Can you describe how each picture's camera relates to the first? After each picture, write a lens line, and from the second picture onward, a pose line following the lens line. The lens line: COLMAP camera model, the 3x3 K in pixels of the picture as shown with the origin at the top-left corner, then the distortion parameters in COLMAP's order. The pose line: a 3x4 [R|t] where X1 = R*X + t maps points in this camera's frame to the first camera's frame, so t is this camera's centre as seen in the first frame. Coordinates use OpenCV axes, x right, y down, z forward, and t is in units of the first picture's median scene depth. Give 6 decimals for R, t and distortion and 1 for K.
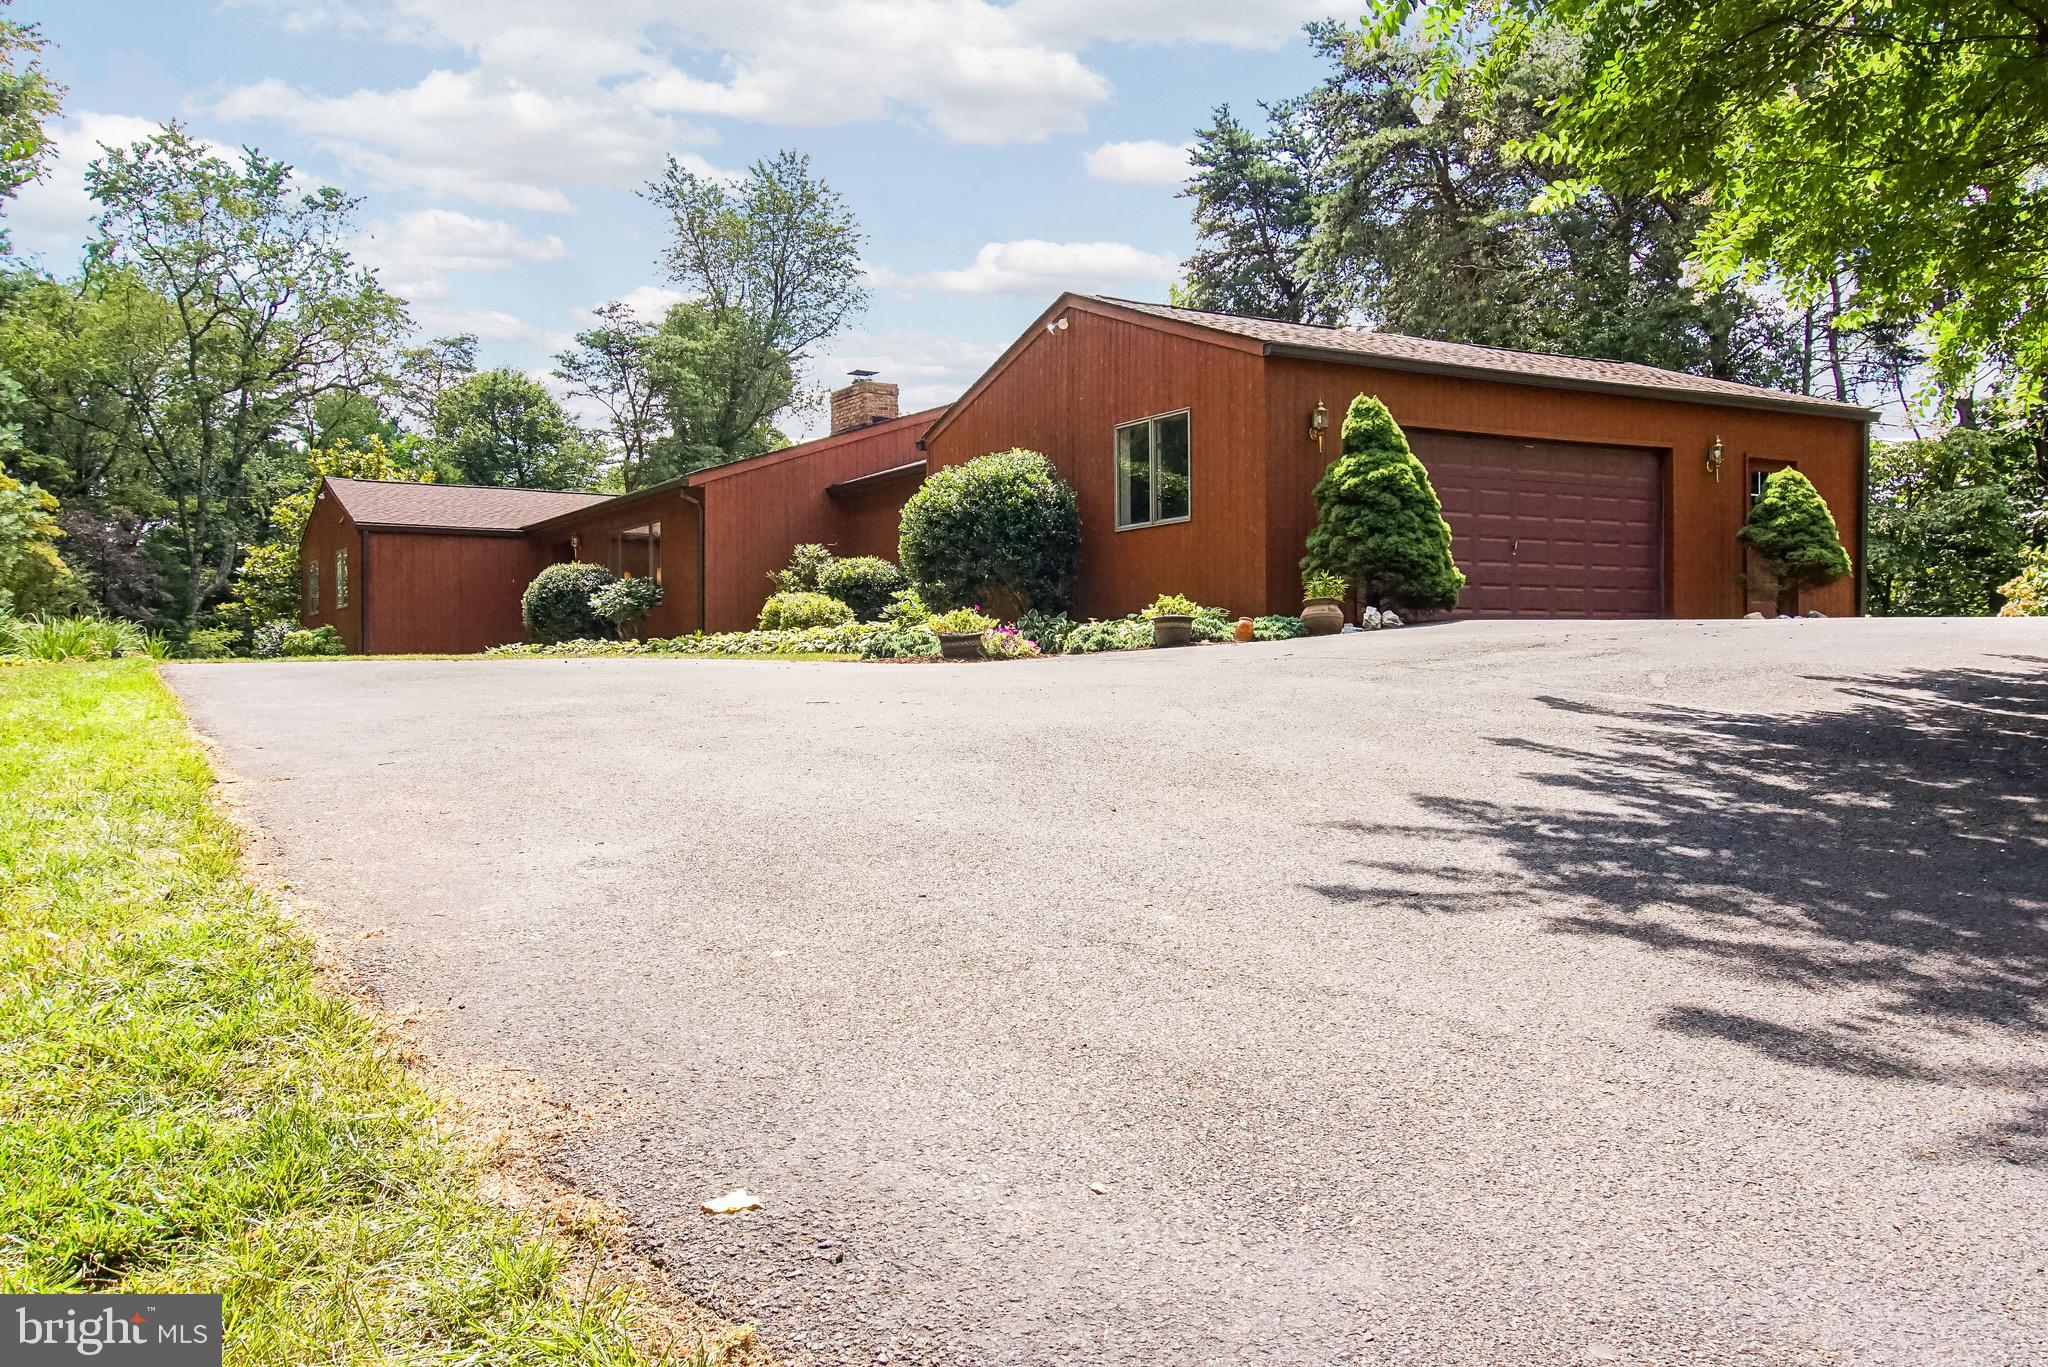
lens RADIAL K [[1725.4, 0, 1023.5], [0, 1725.4, 712.3], [0, 0, 1]] dist [0.071216, -0.067275]
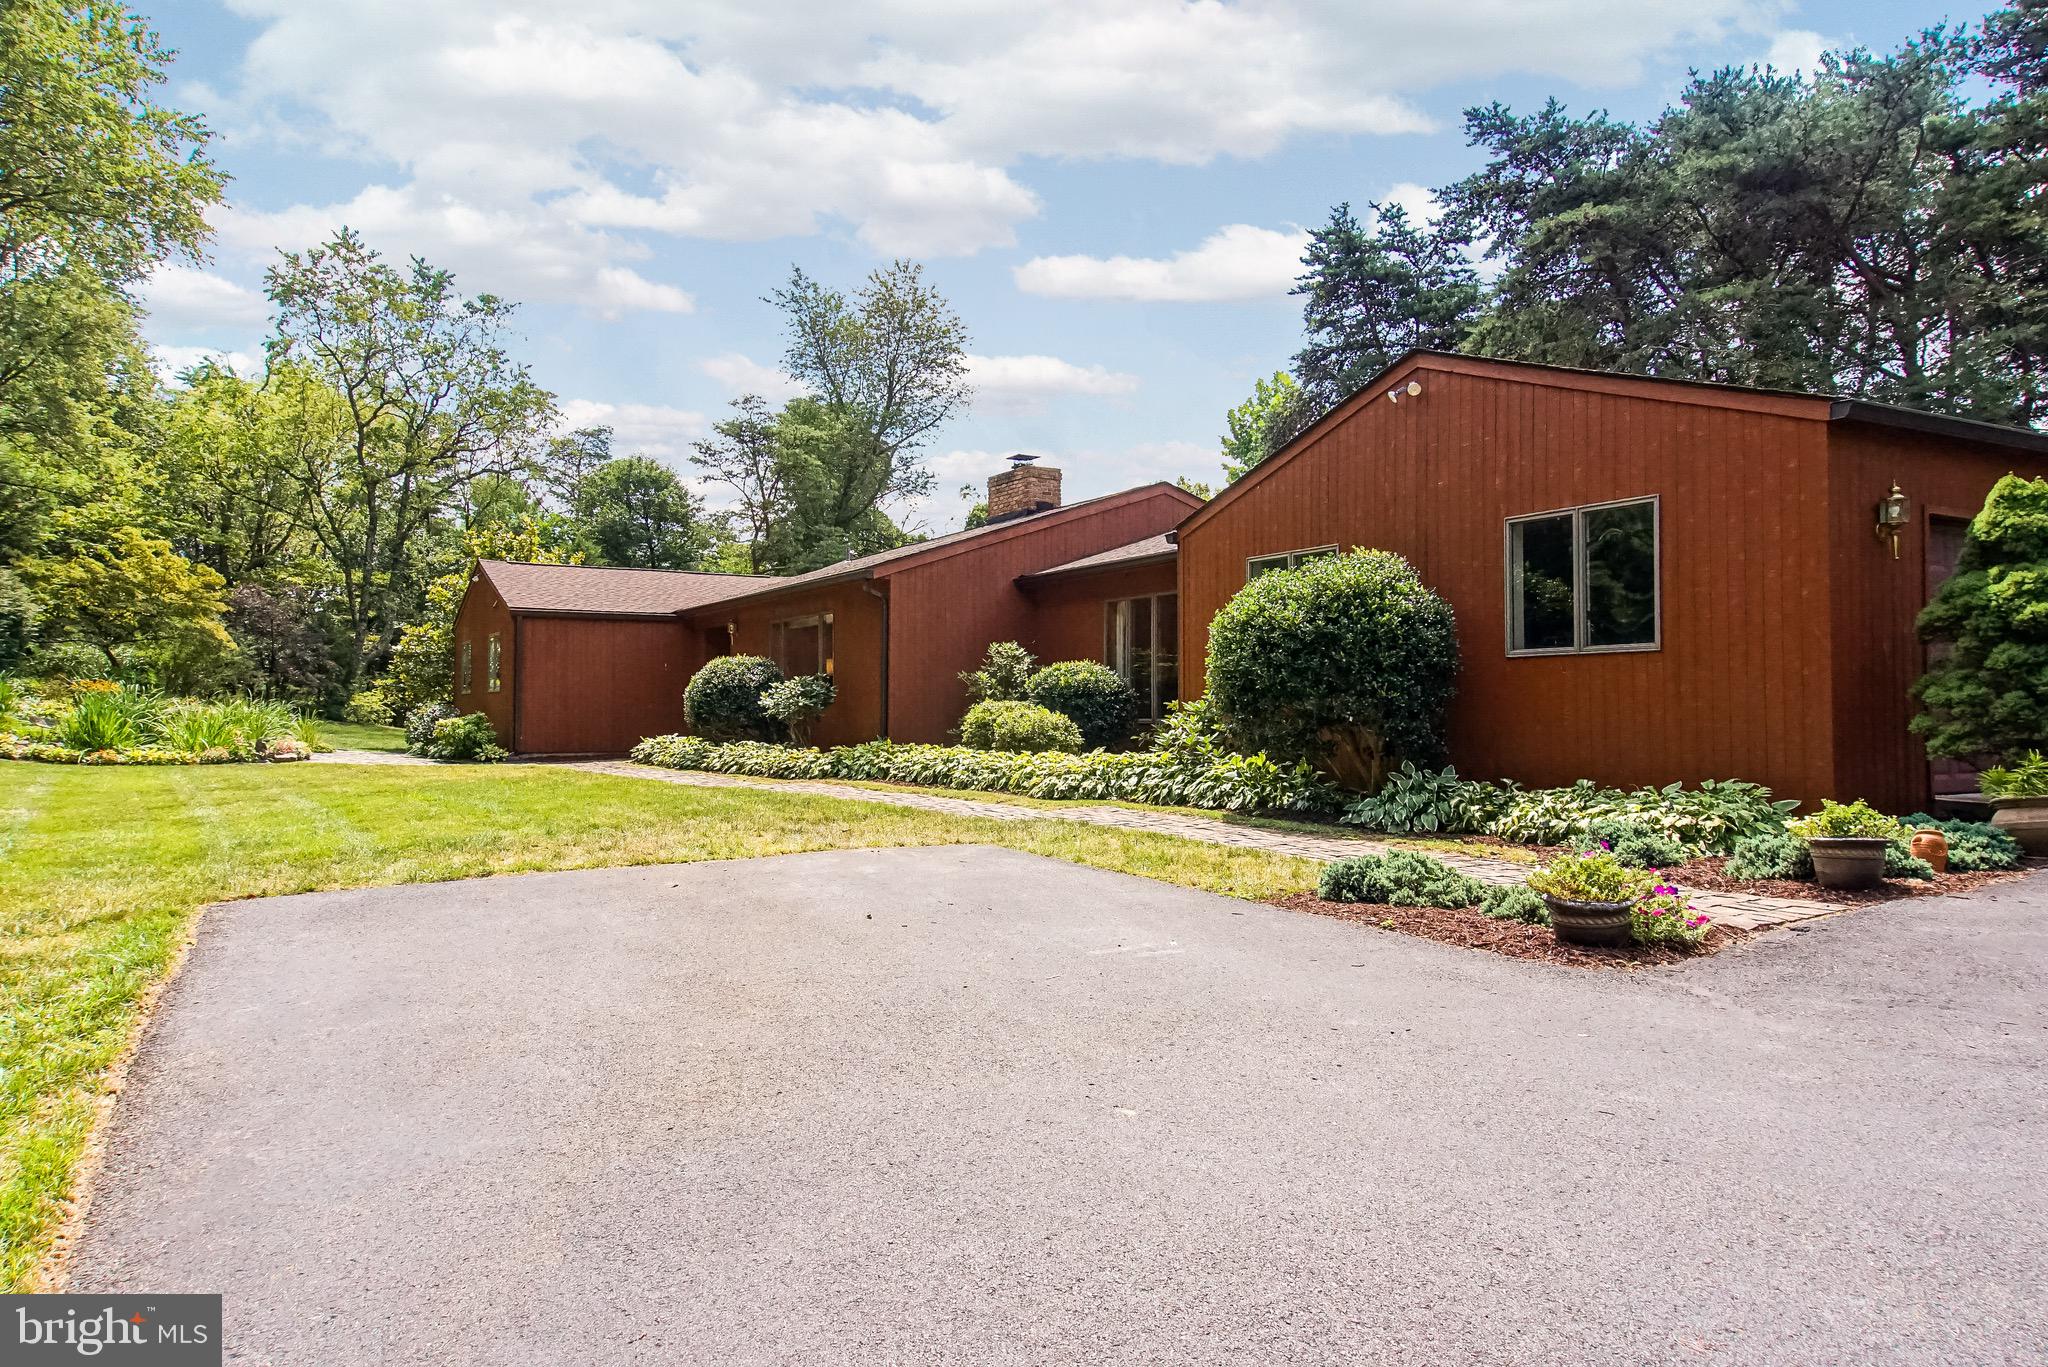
lens RADIAL K [[1358.8, 0, 1012.9], [0, 1358.8, 688.7], [0, 0, 1]] dist [0.044224, 0.000190]
pose [[0.999962, 0.004814, -0.007330, -0.060962], [-0.005030, 0.999548, -0.029650, -0.027388], [0.007184, 0.029686, 0.999533, 0.151665]]
